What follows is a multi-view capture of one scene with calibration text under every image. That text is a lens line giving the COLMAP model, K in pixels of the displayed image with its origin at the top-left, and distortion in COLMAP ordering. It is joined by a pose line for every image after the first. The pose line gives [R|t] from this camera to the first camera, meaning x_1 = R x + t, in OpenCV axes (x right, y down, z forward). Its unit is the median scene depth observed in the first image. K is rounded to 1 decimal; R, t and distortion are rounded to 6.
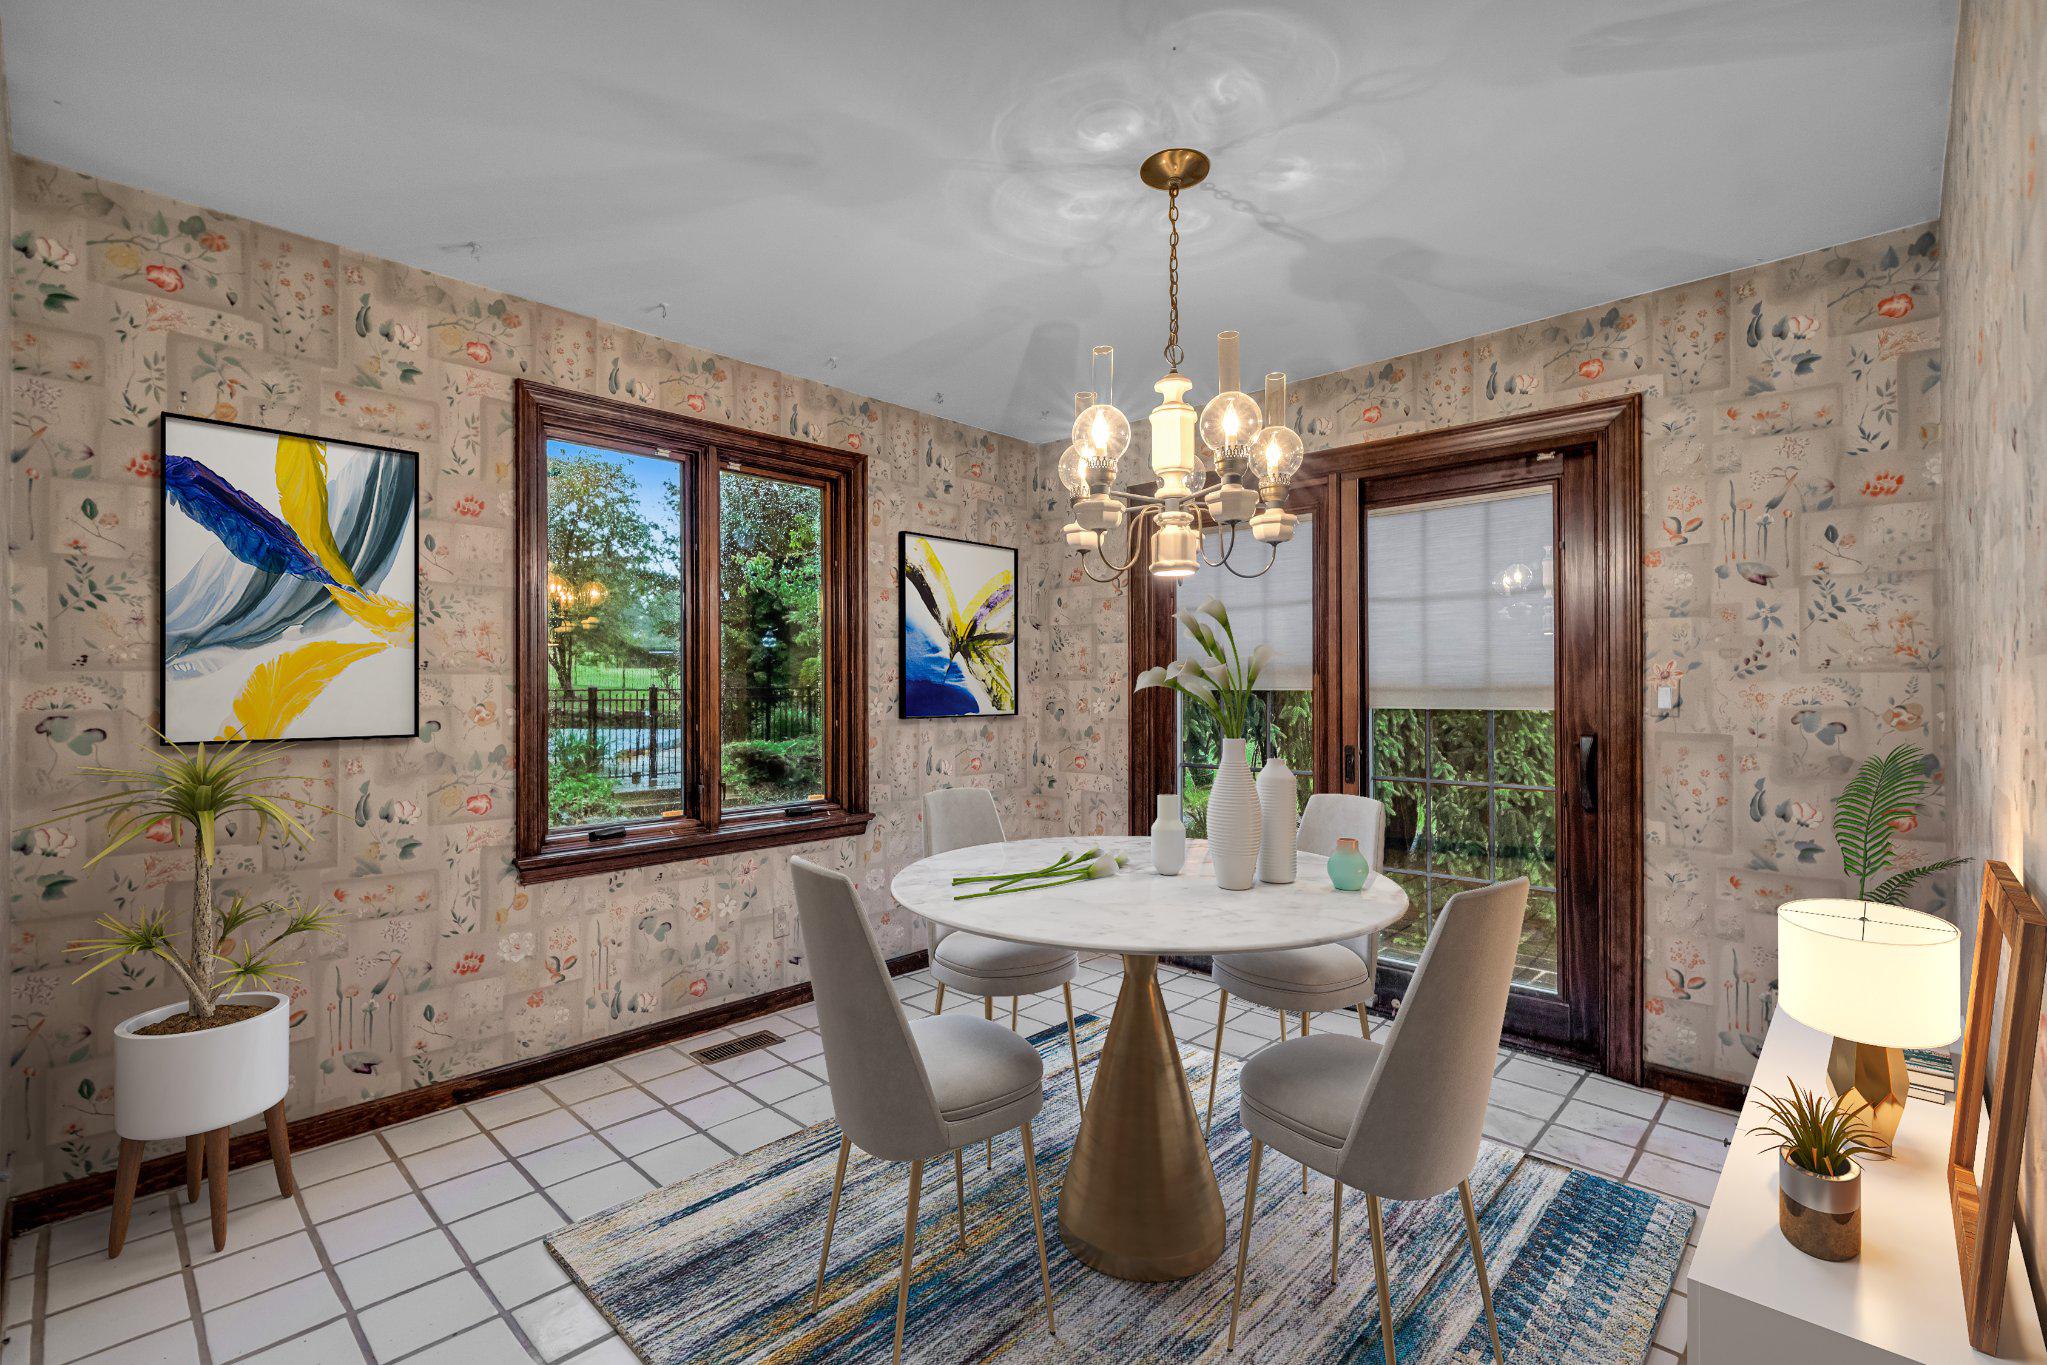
lens RADIAL K [[917.8, 0, 1015.8], [0, 917.8, 678.9], [0, 0, 1]] dist [0.000842, -0.000270]
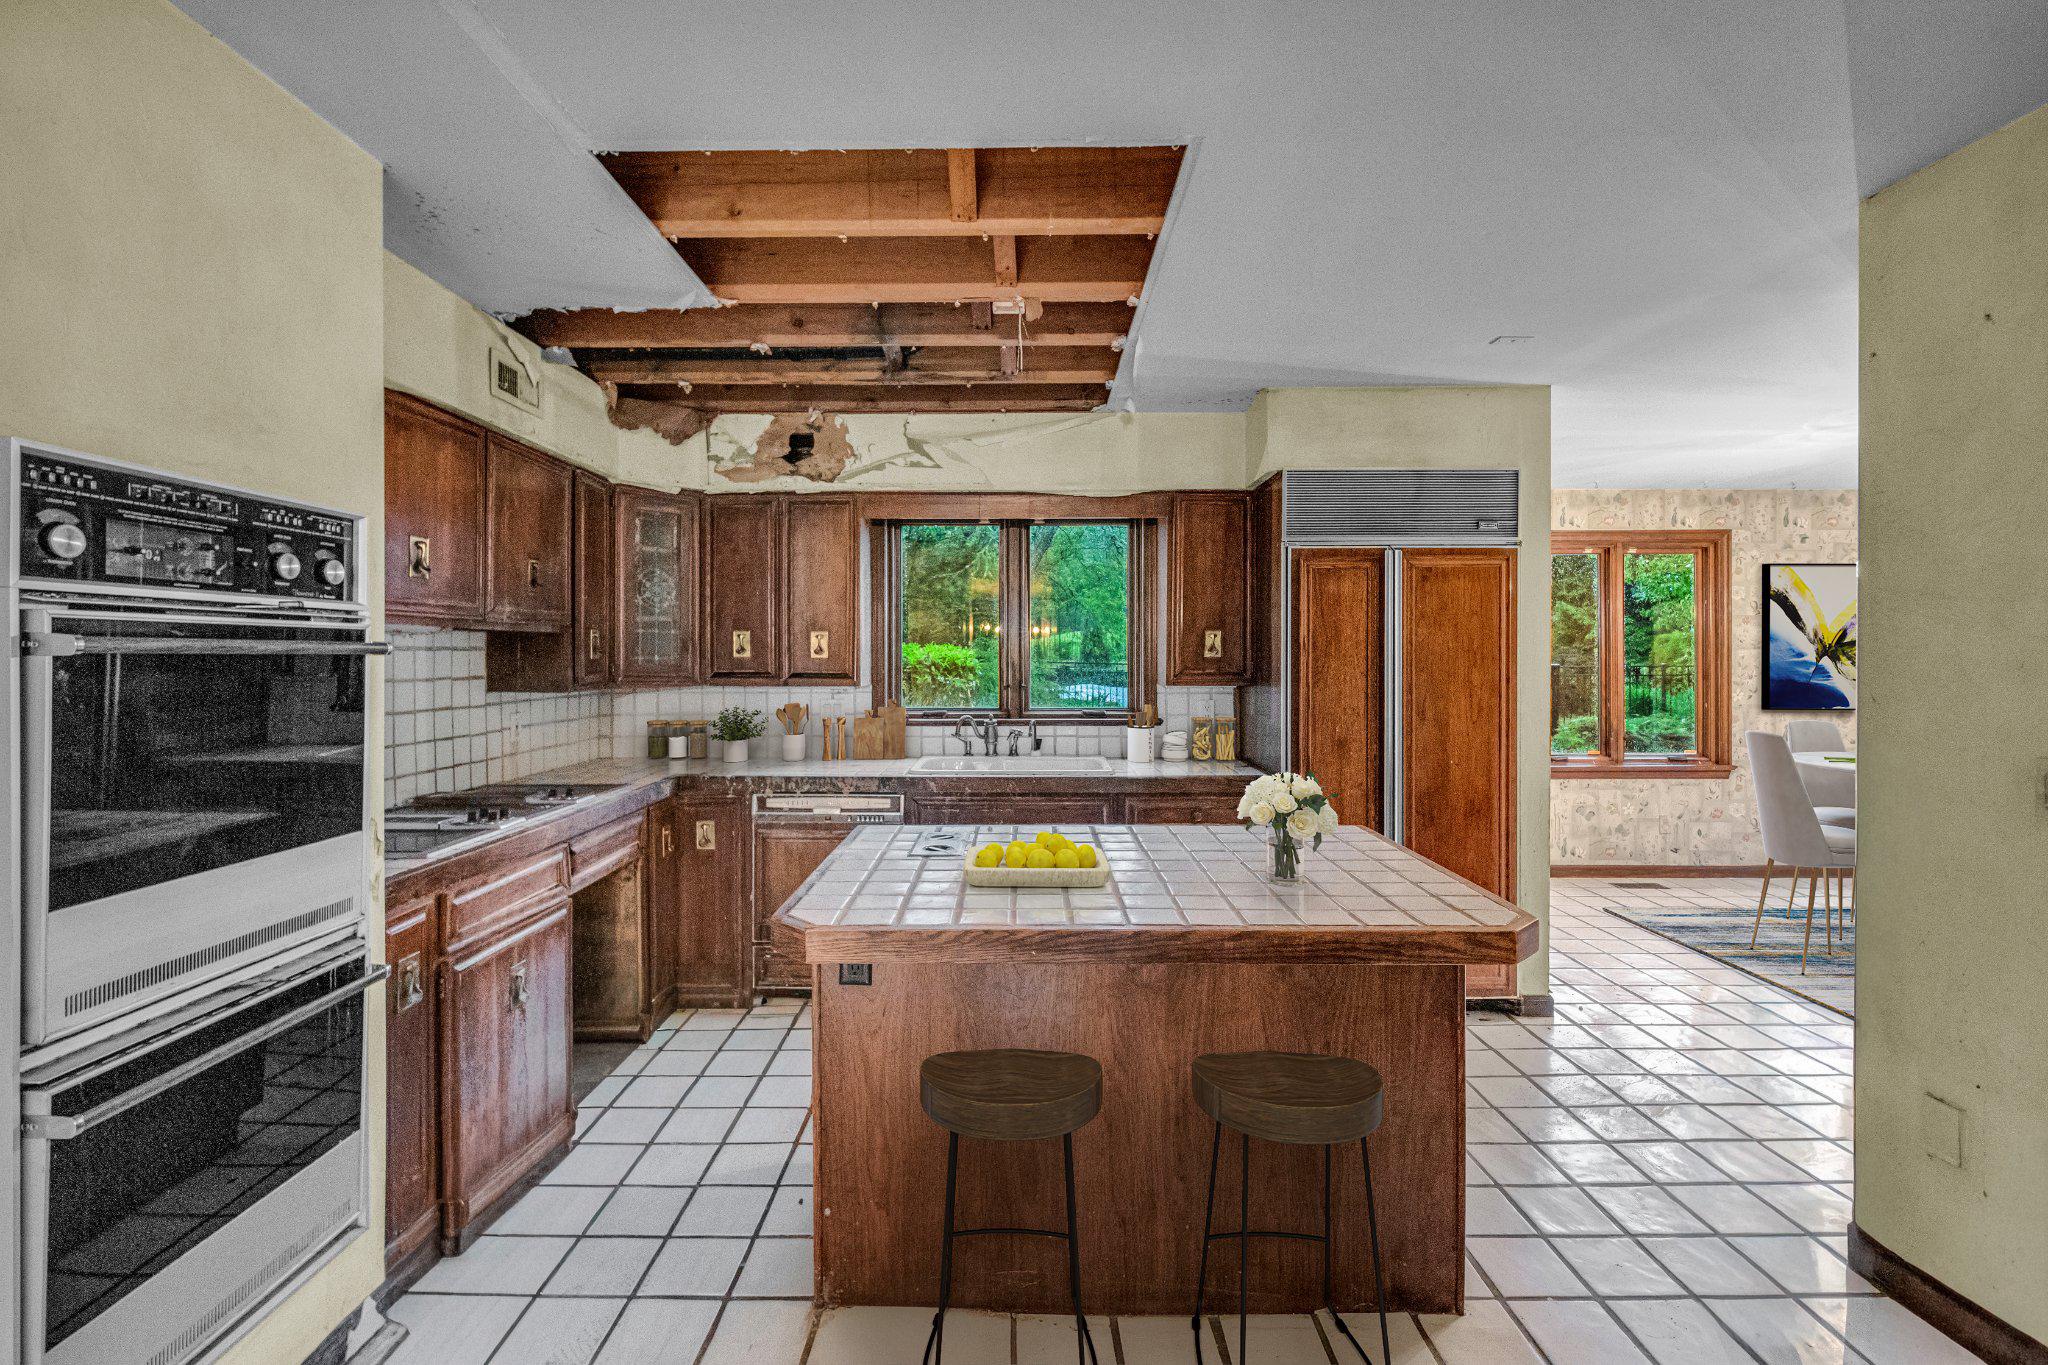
lens RADIAL K [[918.2, 0, 1020.4], [0, 918.2, 683.1], [0, 0, 1]] dist [0.000842, -0.000270]
pose [[0.679288, 0.001141, -0.733871, 0.150808], [-0.001446, 0.999999, 0.000216, 0.010836], [0.733870, 0.000915, 0.679289, -0.871002]]
